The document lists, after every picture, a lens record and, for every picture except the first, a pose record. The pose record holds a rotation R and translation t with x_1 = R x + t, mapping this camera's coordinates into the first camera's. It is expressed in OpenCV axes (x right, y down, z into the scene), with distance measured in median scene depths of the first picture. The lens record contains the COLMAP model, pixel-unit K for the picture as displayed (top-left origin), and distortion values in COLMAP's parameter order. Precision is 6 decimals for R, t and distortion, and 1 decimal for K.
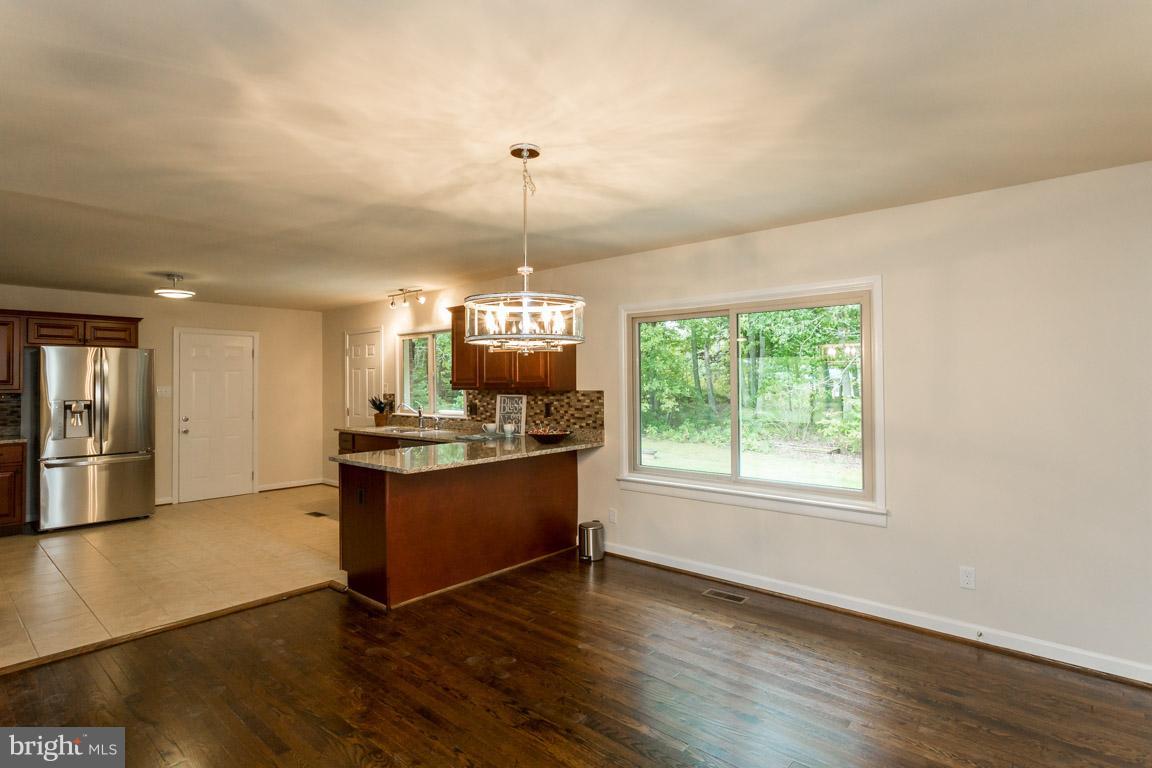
lens RADIAL K [[595.4, 0, 579.6], [0, 595.4, 379.0], [0, 0, 1]] dist [-0.001534, 0.001002]
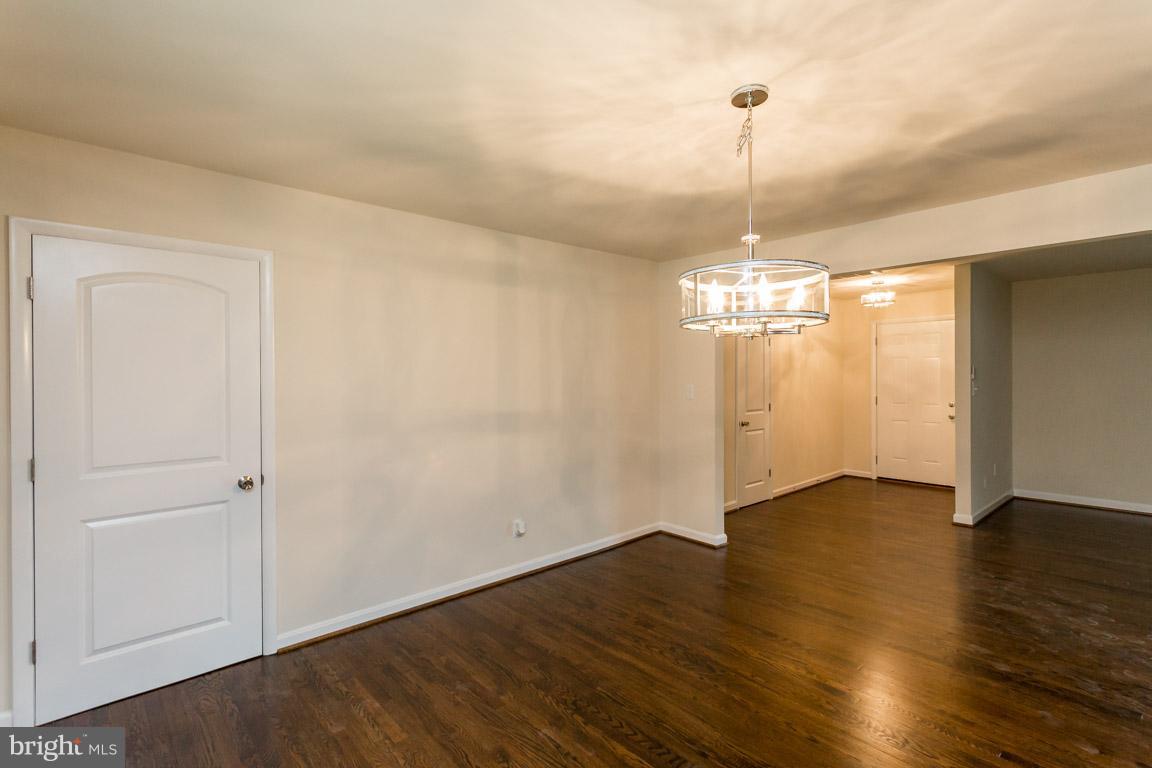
lens RADIAL K [[557.0, 0, 574.3], [0, 557.0, 373.0], [0, 0, 1]] dist [0.003745, -0.000630]
pose [[-0.992369, 0.014868, 0.122407, 0.067668], [0.014511, 0.999887, -0.003807, 0.006615], [-0.122450, -0.002002, -0.992473, 1.930910]]
